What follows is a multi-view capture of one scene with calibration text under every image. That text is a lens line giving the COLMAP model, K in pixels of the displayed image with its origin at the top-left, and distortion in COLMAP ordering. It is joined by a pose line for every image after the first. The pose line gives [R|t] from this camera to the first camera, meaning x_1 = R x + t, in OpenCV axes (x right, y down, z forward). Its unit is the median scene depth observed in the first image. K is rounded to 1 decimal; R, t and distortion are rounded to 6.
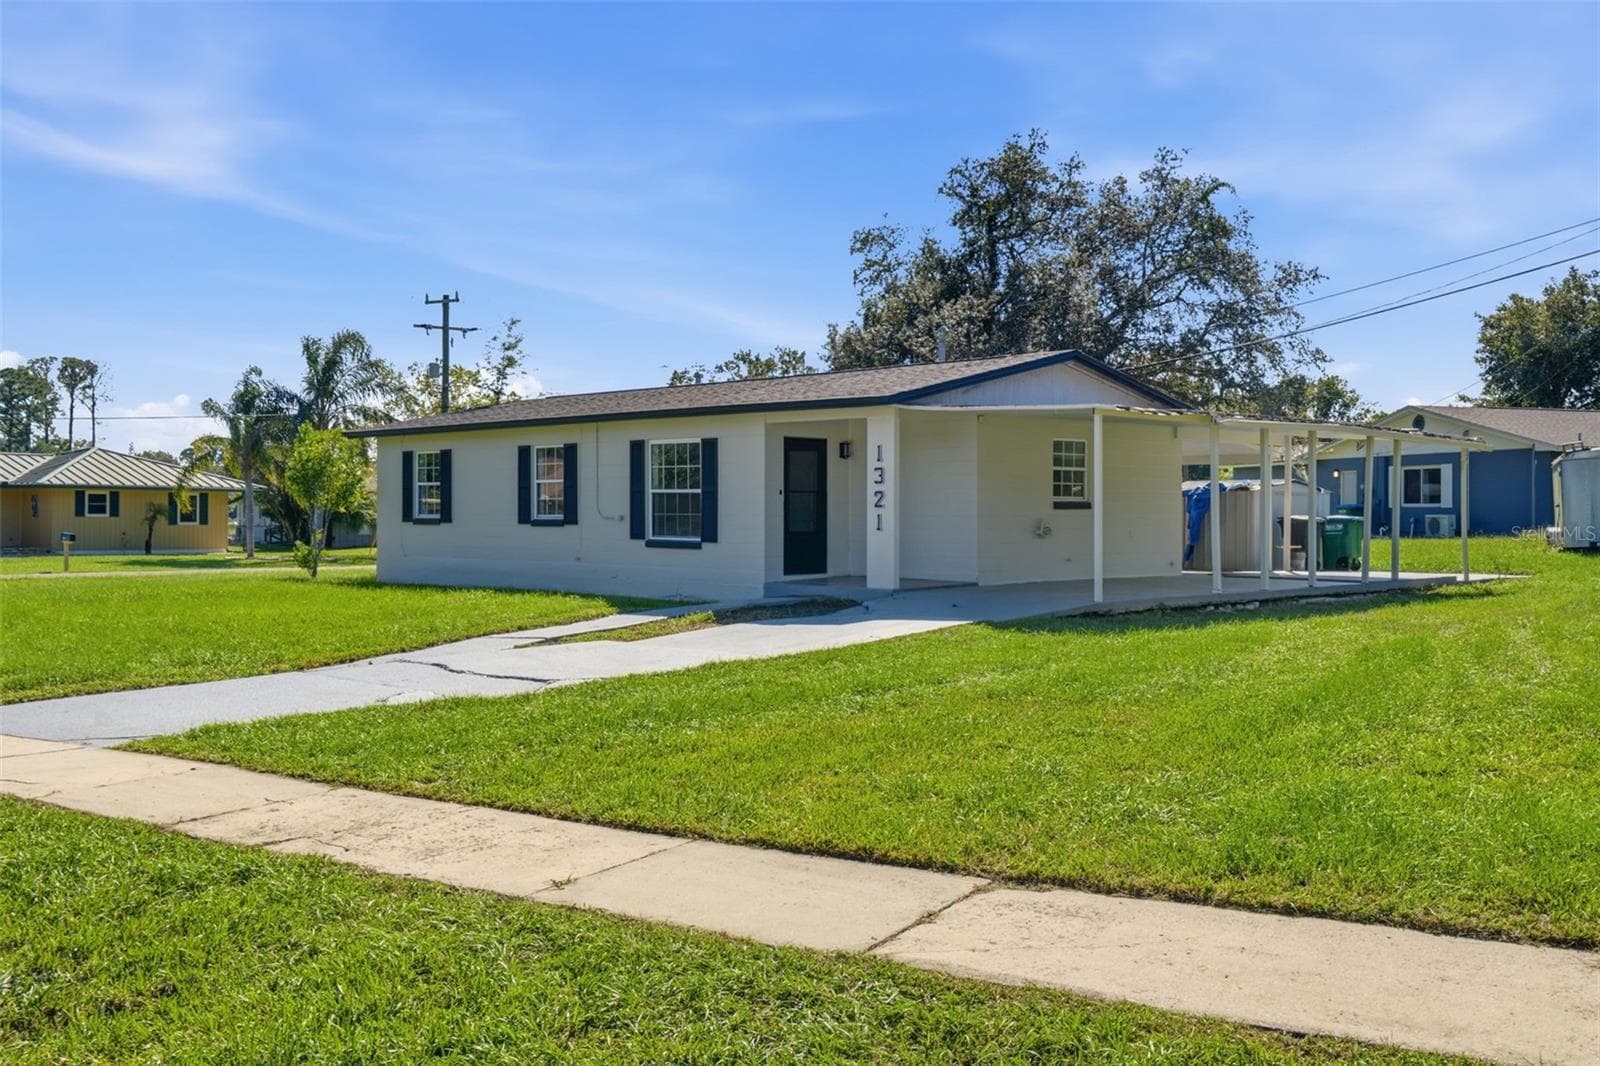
lens RADIAL K [[1579.4, 0, 800.0], [0, 1579.4, 533.0], [0, 0, 1]] dist [-0.004569, 0.013556]
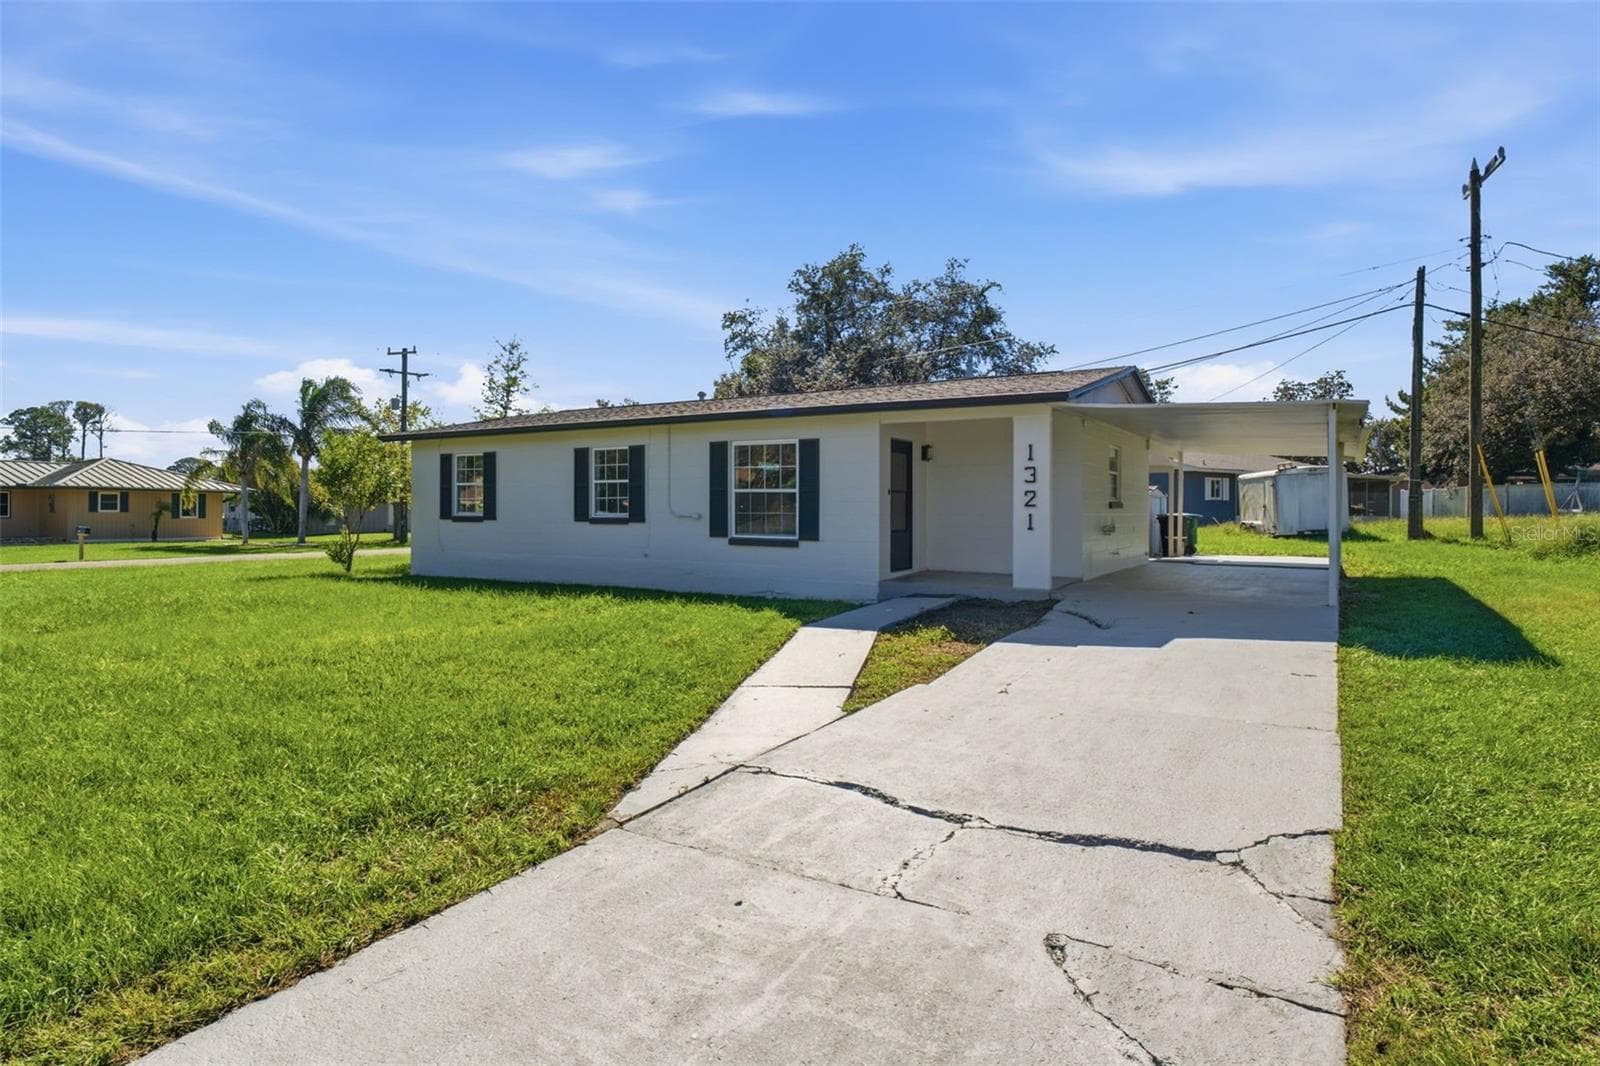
lens RADIAL K [[896.7, 0, 788.2], [0, 896.7, 510.1], [0, 0, 1]] dist [-0.002332, -0.000767]
pose [[0.972464, 0.000102, 0.233053, -0.108790], [0.002438, 0.999941, -0.010611, -0.004054], [-0.233041, 0.010887, 0.972406, 0.230051]]
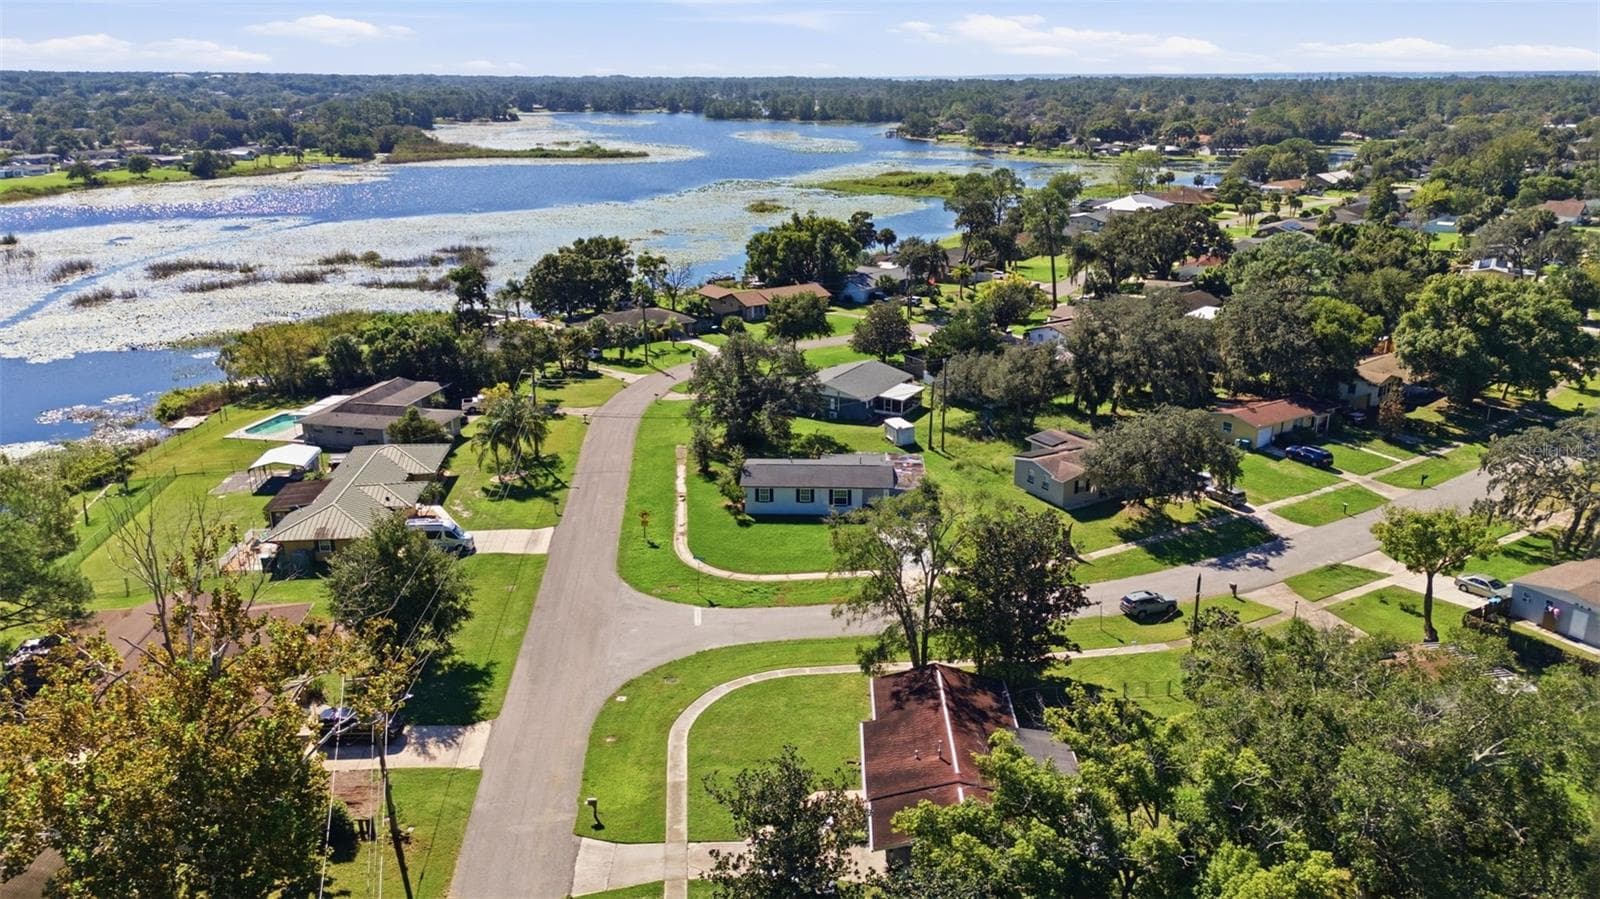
lens RADIAL K [[1178.3, 0, 805.4], [0, 1178.3, 445.4], [0, 0, 1]] dist [0.086611, -0.092185]
pose [[0.725826, -0.215388, 0.653287, -1.675675], [0.011109, 0.953260, 0.301946, -0.859252], [-0.687789, -0.211902, 0.694294, -1.090343]]
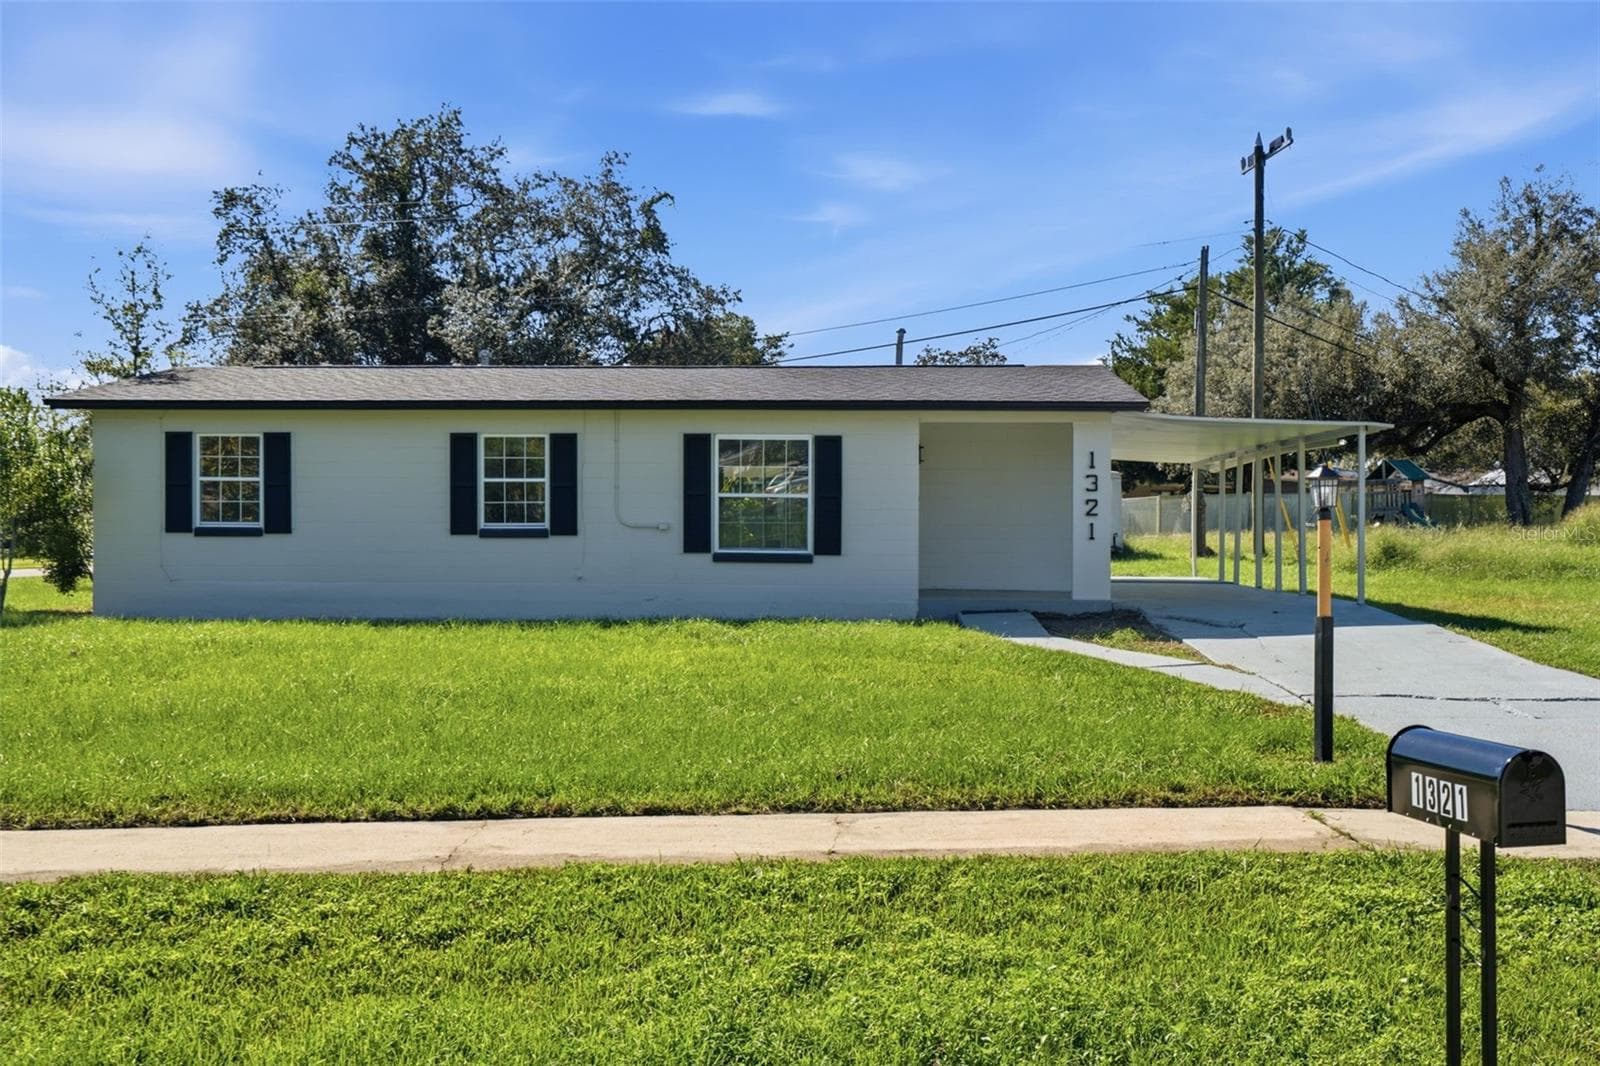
lens RADIAL K [[1594.7, 0, 788.3], [0, 1594.7, 534.7], [0, 0, 1]] dist [0.018793, -0.010287]
pose [[0.734208, -0.002698, 0.678919, -0.353977], [0.006541, 0.999974, -0.003100, -0.001448], [-0.678893, 0.006717, 0.734207, 0.193876]]
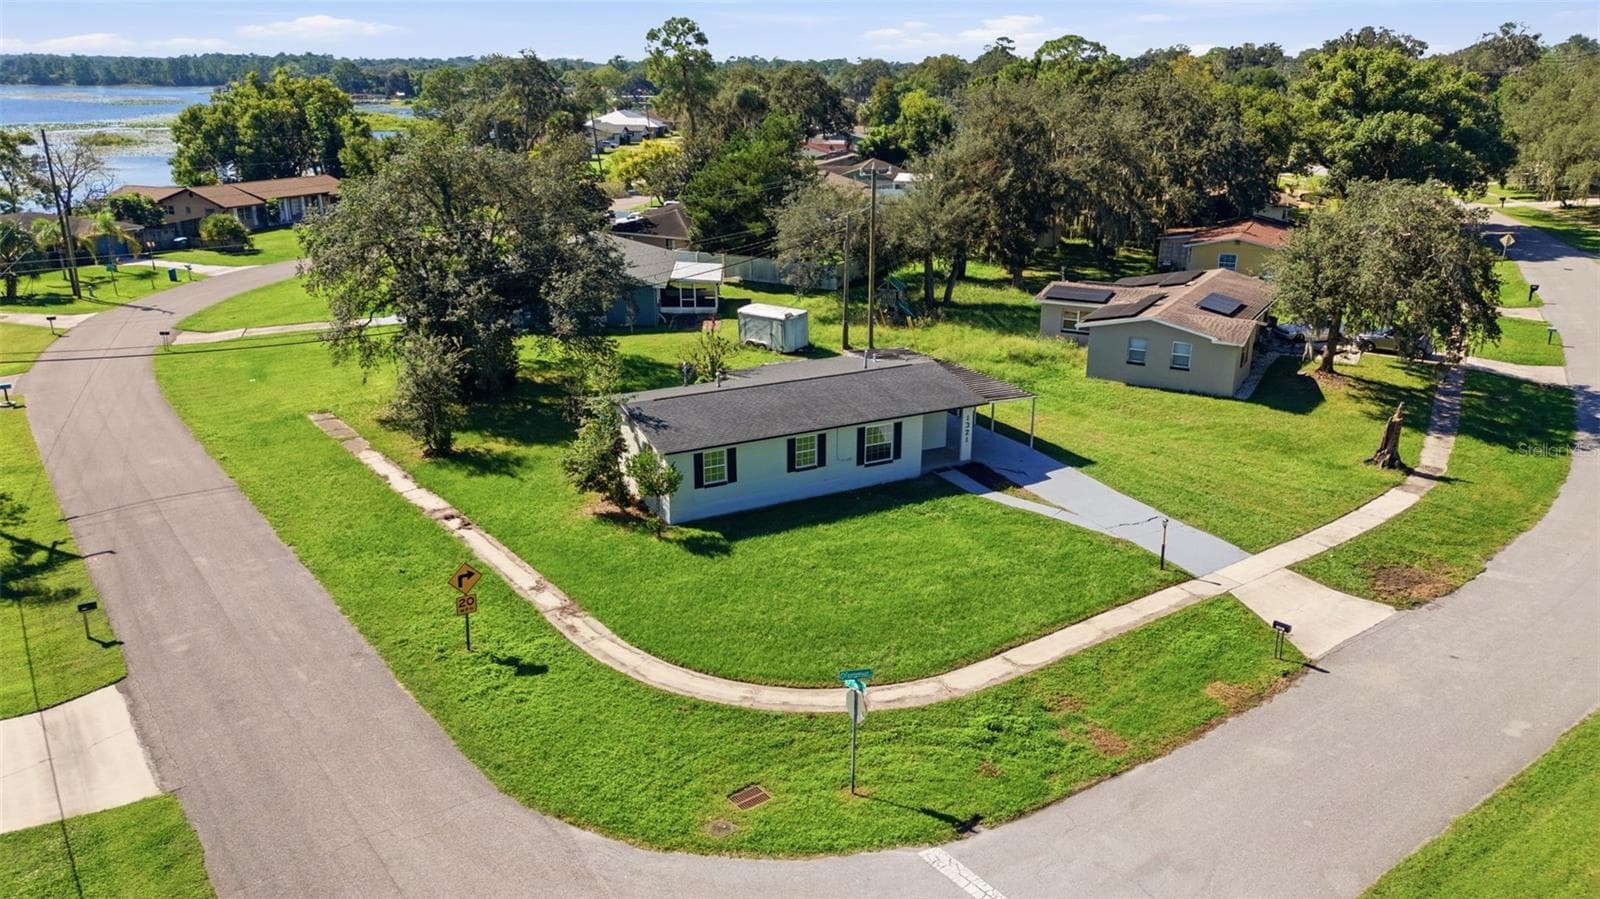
lens RADIAL K [[1186.1, 0, 800.0], [0, 1186.1, 449.5], [0, 0, 1]] dist [0.028915, -0.003297]
pose [[0.268661, -0.303612, 0.914134, -1.011193], [0.005146, 0.949464, 0.313834, -0.335146], [-0.963221, -0.079611, 0.256646, 0.341290]]
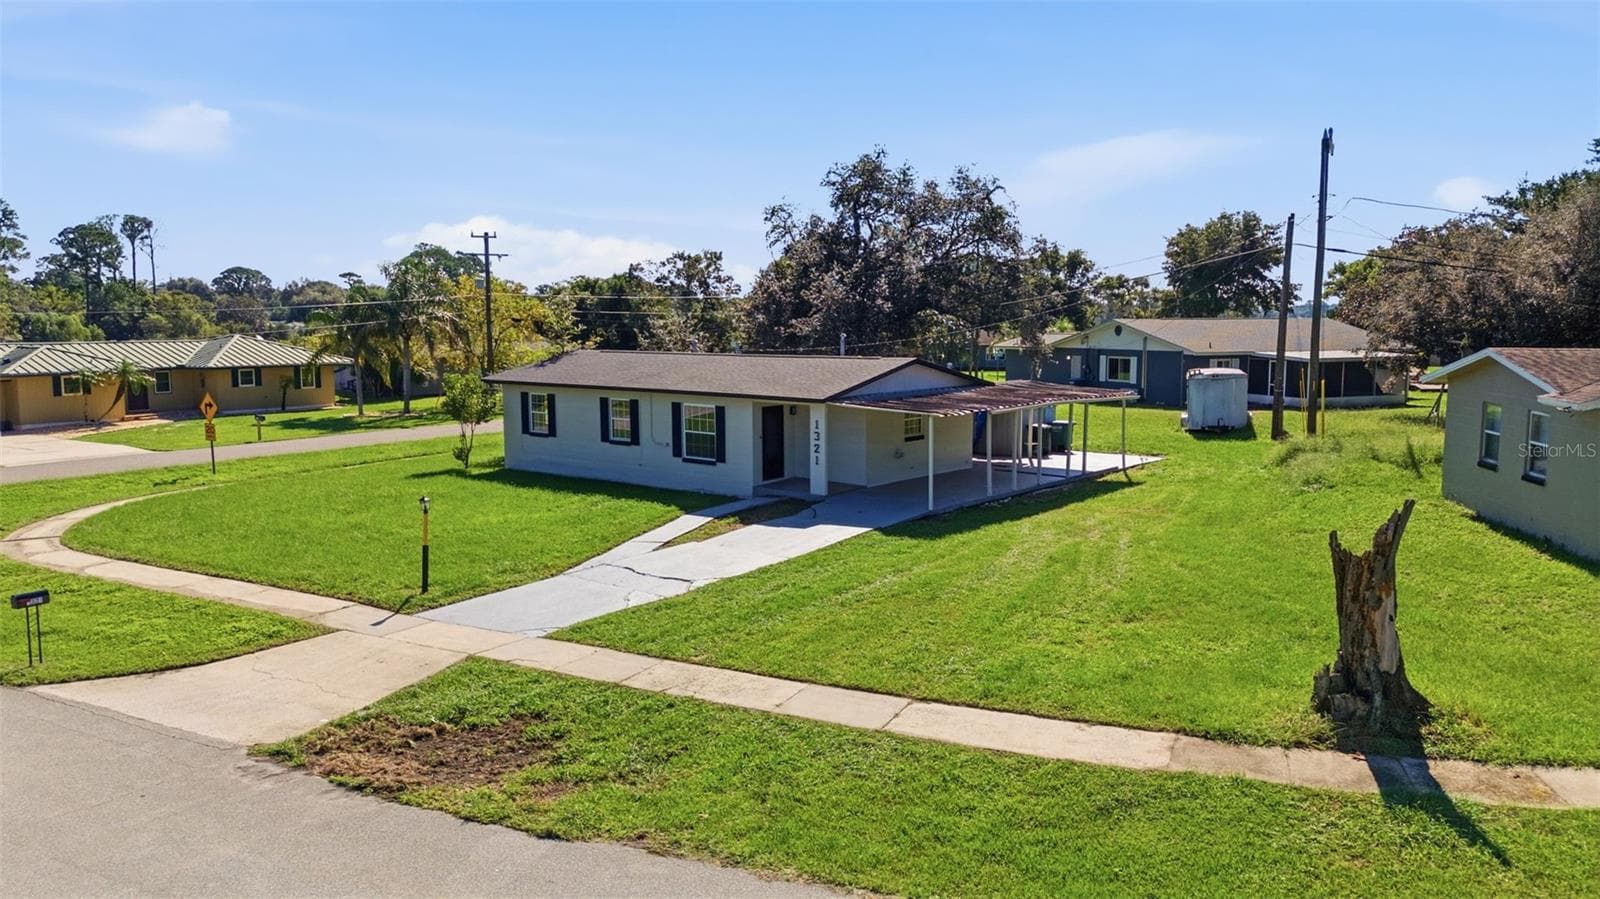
lens RADIAL K [[1178.3, 0, 805.4], [0, 1178.3, 445.4], [0, 0, 1]] dist [0.086611, -0.092185]
pose [[0.995393, -0.019875, 0.093791, -0.045791], [0.010418, 0.994906, 0.100263, -0.079343], [-0.095306, -0.098824, 0.990530, -0.194016]]
